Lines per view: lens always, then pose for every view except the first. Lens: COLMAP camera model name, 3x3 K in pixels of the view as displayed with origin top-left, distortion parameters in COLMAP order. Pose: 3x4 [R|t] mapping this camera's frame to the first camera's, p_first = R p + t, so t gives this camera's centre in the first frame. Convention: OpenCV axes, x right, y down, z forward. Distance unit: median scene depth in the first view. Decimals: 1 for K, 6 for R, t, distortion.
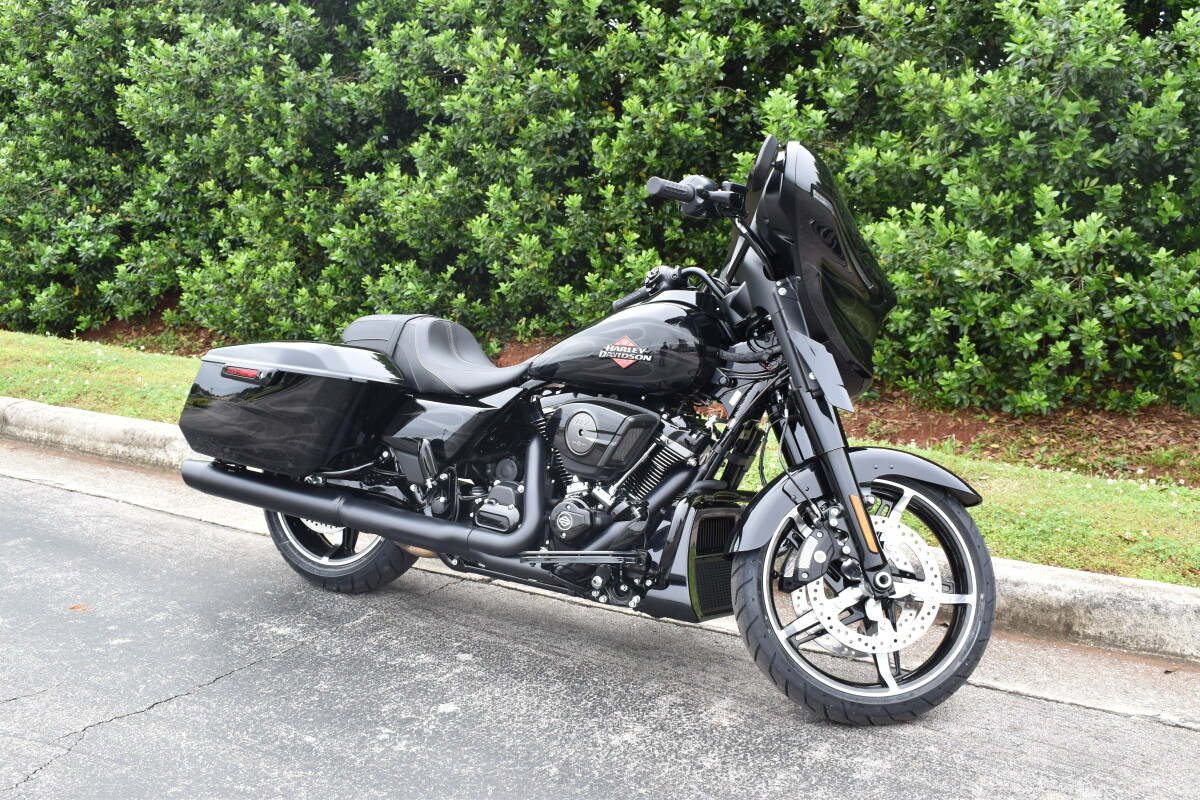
lens RADIAL K [[1281.6, 0, 599.8], [0, 1281.6, 398.8], [0, 0, 1]] dist [-0.008519, 0.000000]
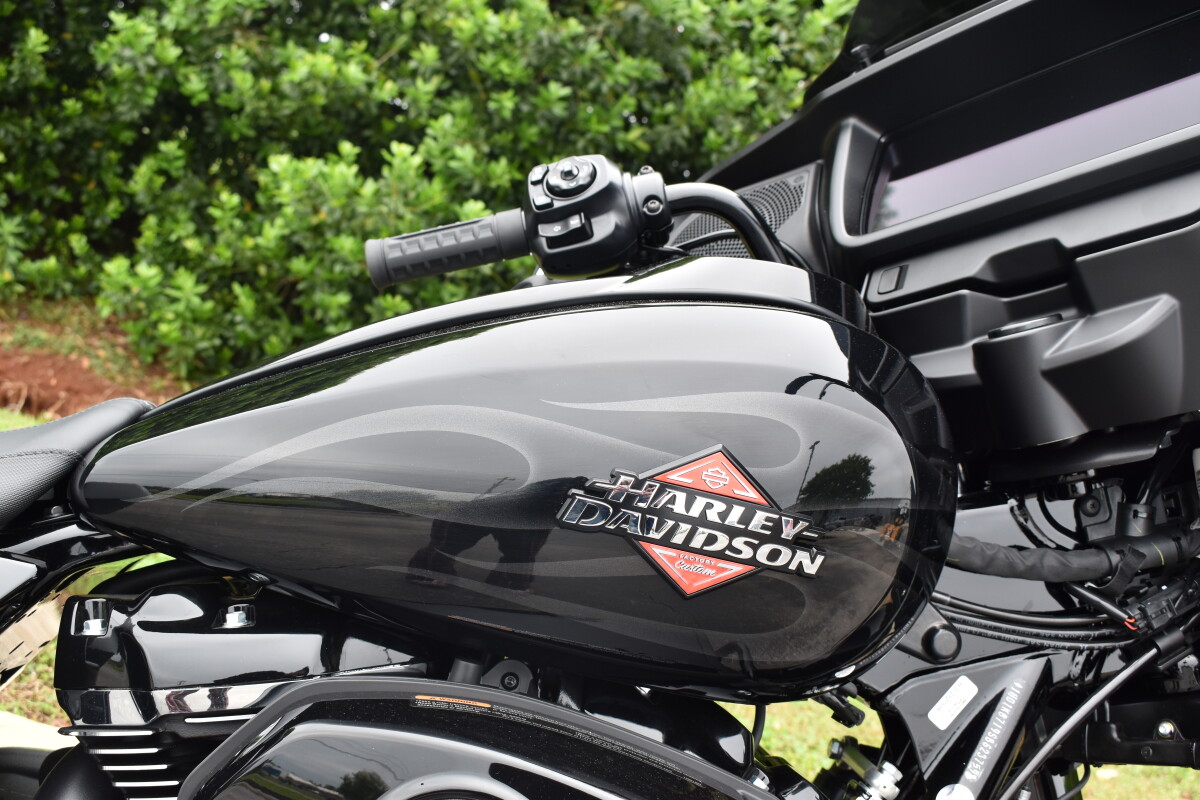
lens RADIAL K [[1322.8, 0, 600.1], [0, 1322.8, 401.0], [0, 0, 1]] dist [0.001335, 0.000000]
pose [[0.831597, 0.121435, 0.541941, -0.107795], [-0.138364, 0.990335, -0.009593, -0.048363], [-0.537868, -0.067008, 0.840362, 0.778871]]
